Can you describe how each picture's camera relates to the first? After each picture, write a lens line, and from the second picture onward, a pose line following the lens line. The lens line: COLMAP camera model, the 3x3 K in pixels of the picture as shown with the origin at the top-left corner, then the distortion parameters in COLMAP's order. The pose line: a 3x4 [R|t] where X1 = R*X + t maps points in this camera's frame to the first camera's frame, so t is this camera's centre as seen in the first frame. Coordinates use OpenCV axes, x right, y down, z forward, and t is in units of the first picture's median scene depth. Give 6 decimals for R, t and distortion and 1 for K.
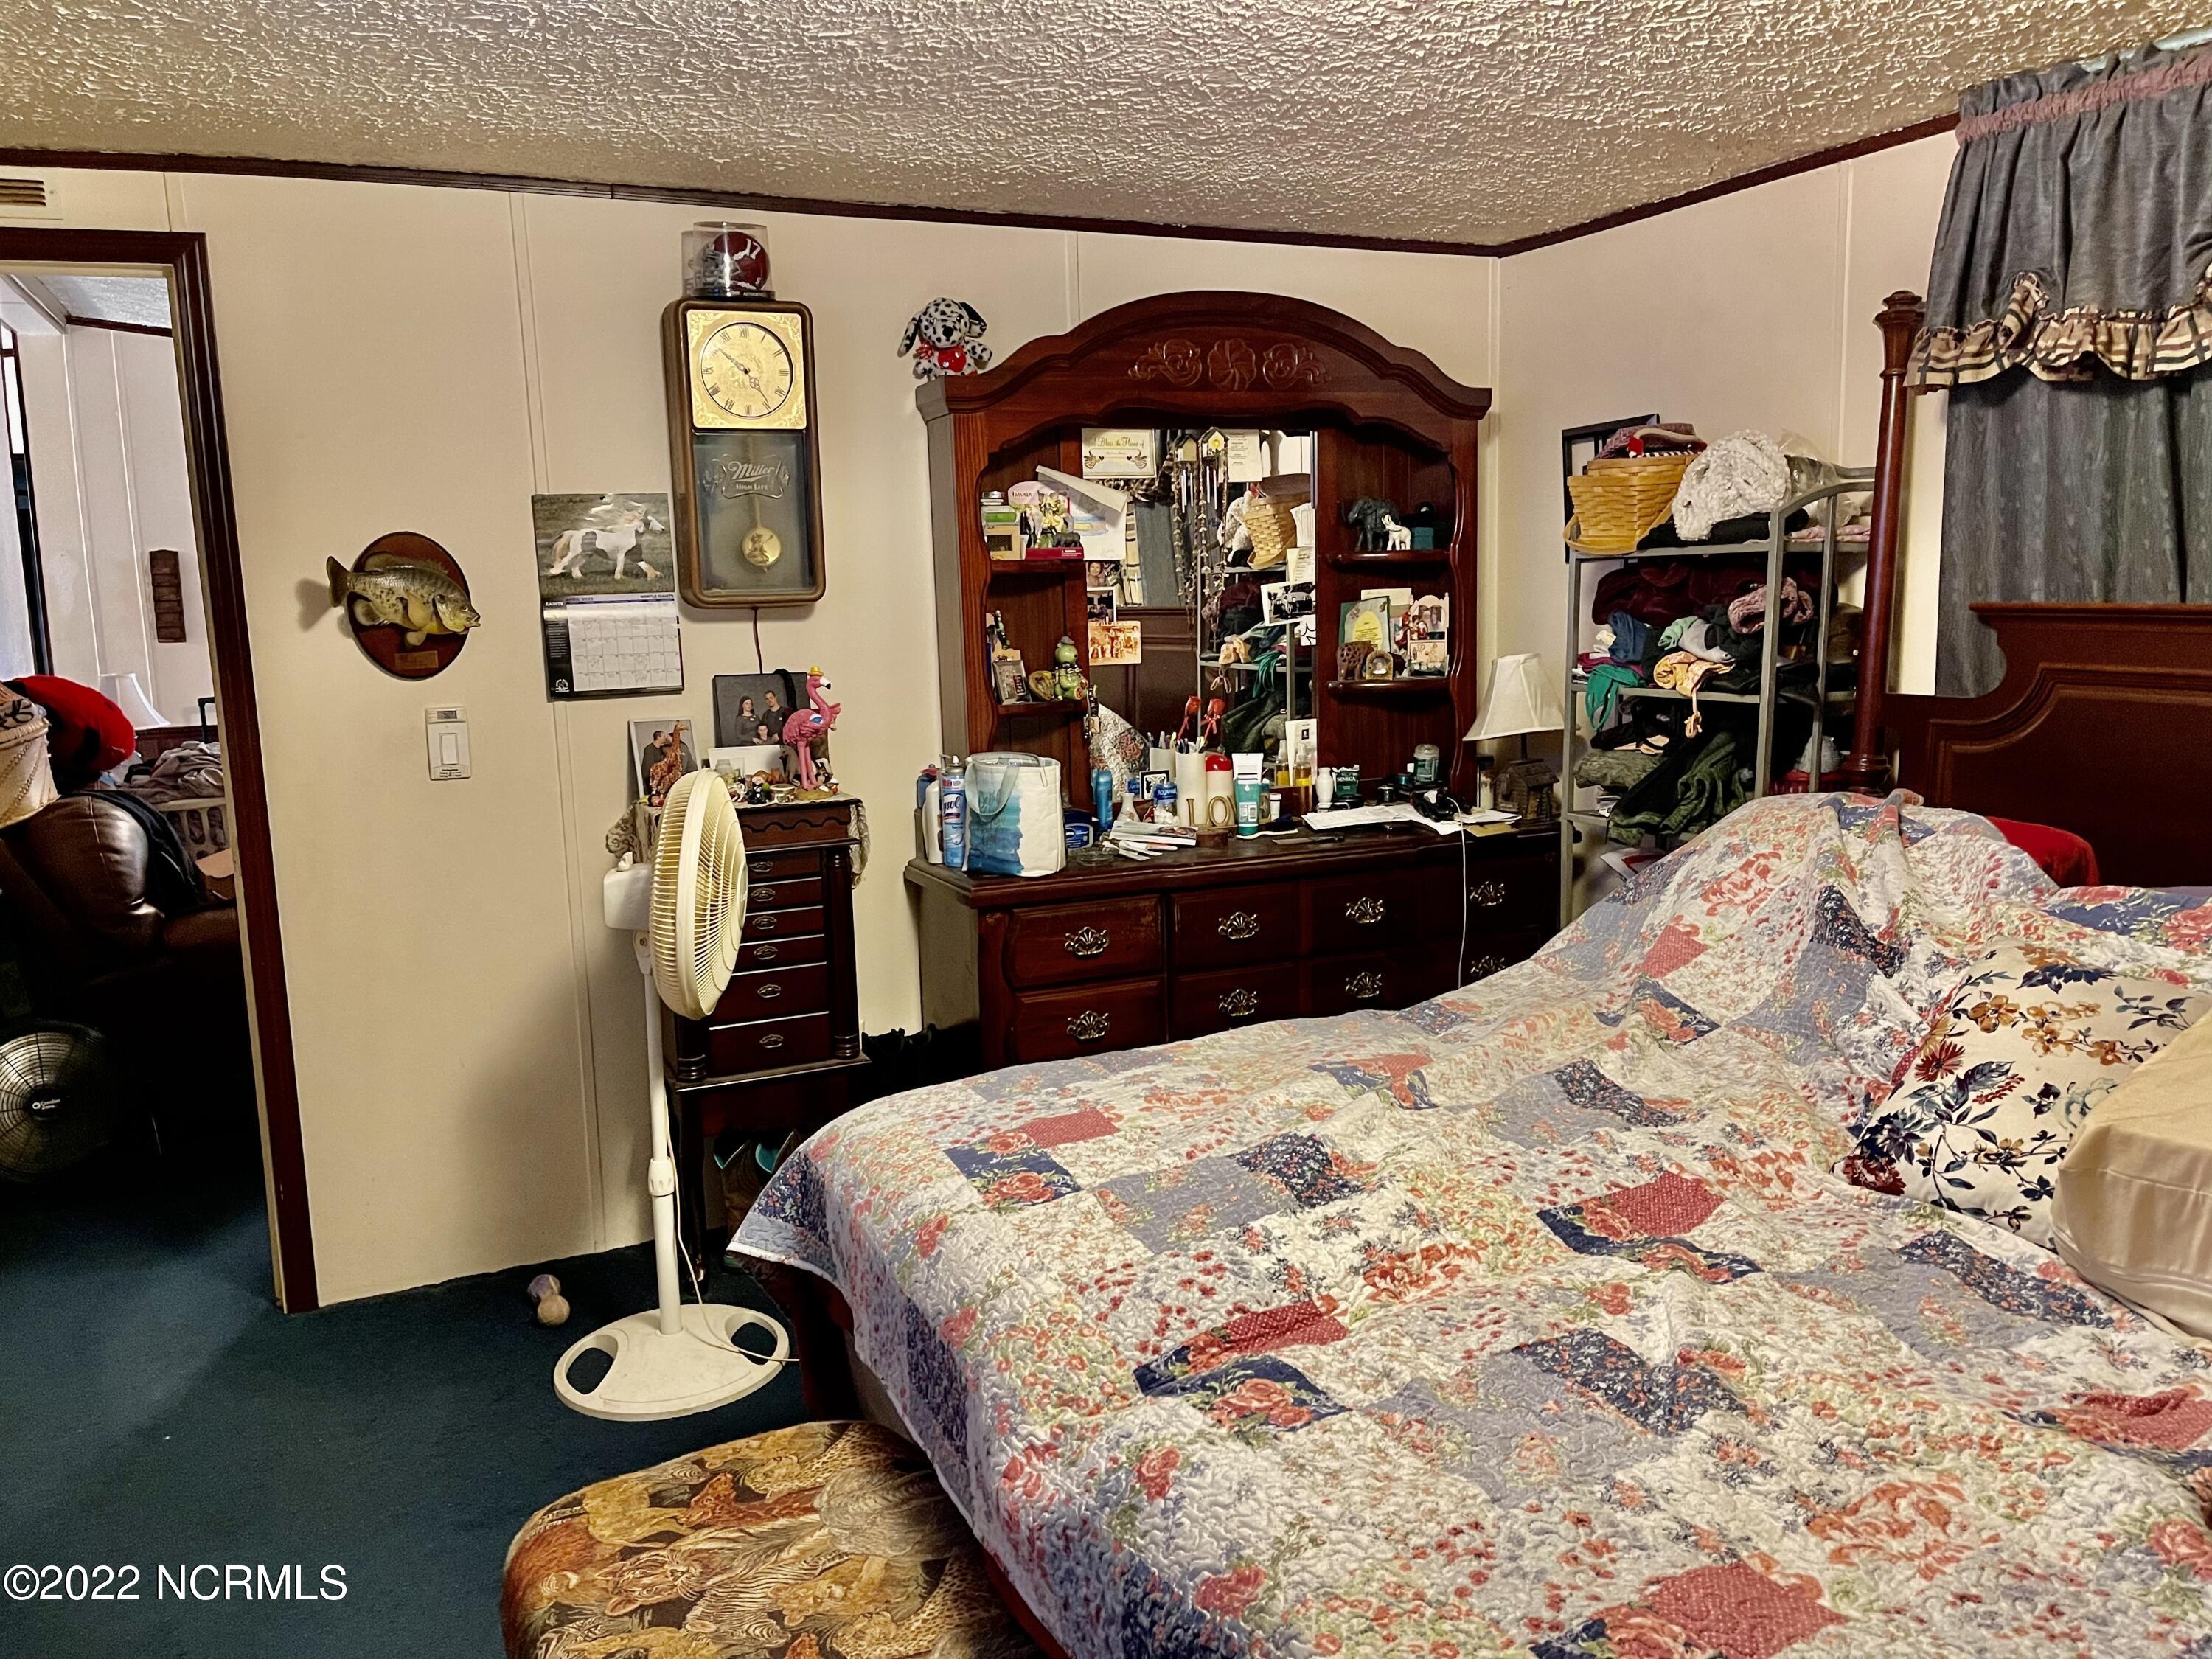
lens RADIAL K [[1689.8, 0, 1109.2], [0, 1689.8, 819.9], [0, 0, 1]] dist [0.081025, -0.104123]
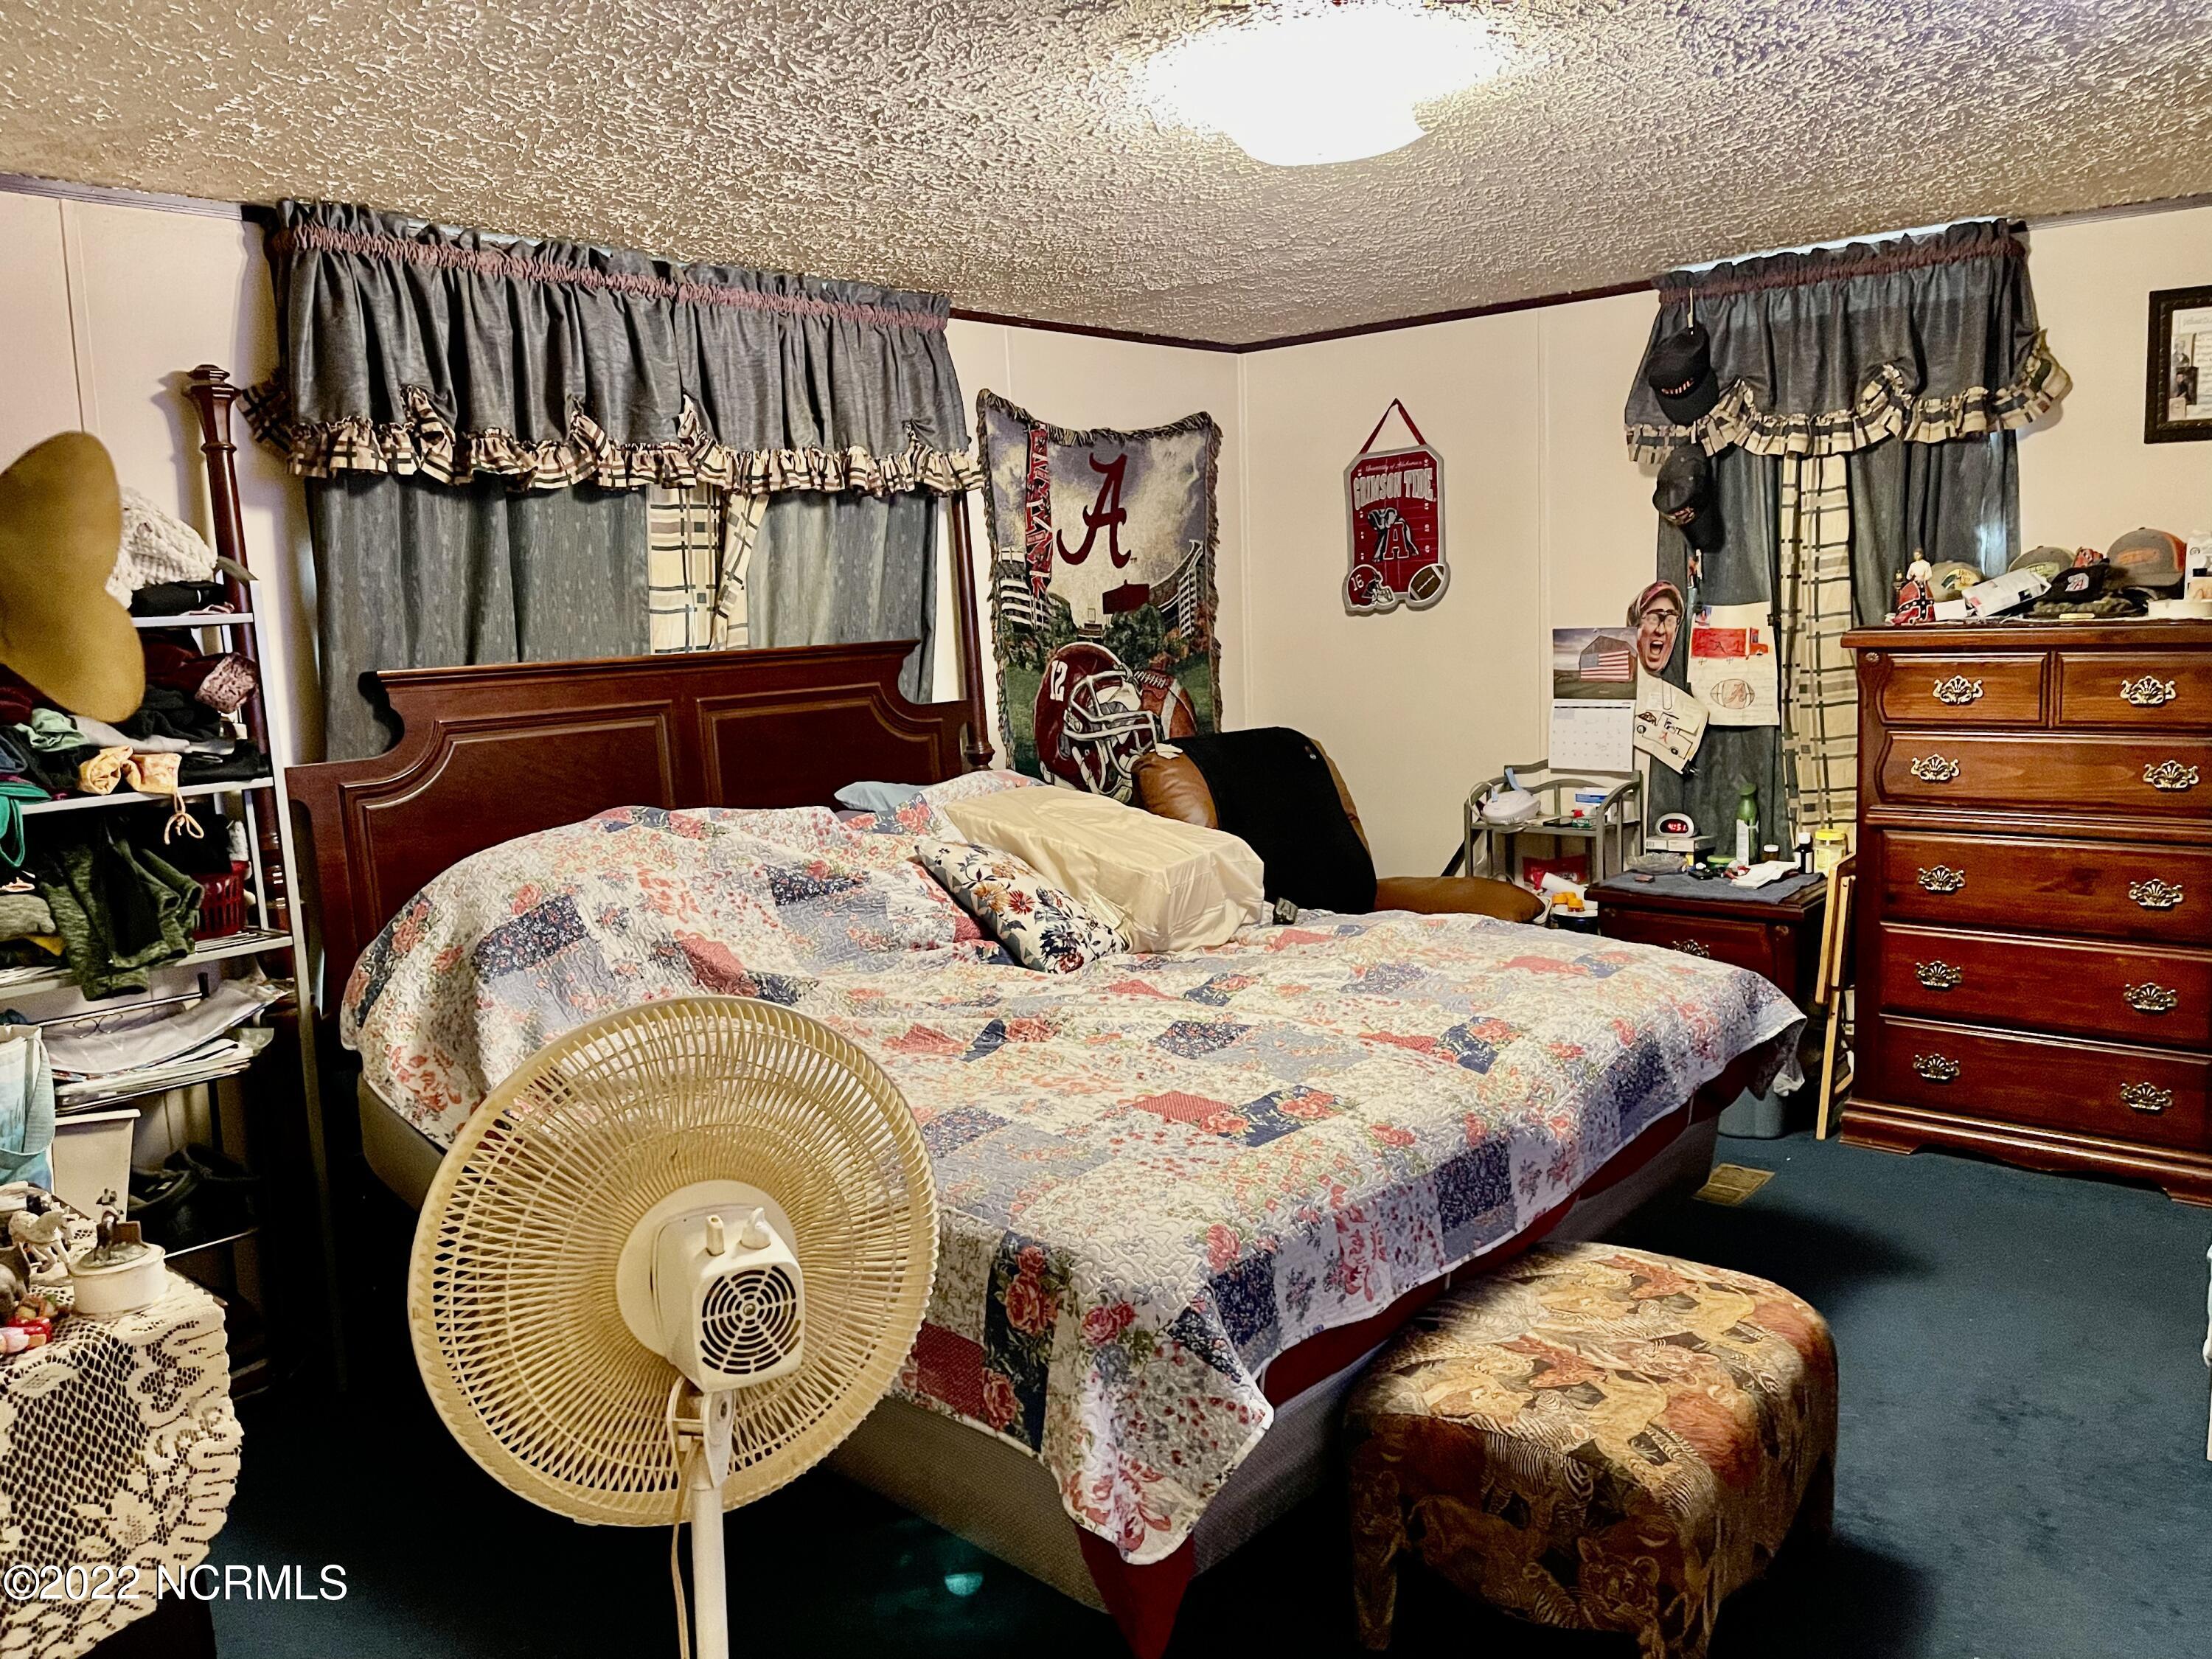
lens RADIAL K [[1689.8, 0, 1109.2], [0, 1689.8, 819.9], [0, 0, 1]] dist [0.081025, -0.104123]
pose [[-0.422528, -0.081182, 0.902707, -1.004788], [0.178308, 0.969071, 0.170610, -0.195876], [-0.888638, 0.233047, -0.394984, 1.484773]]
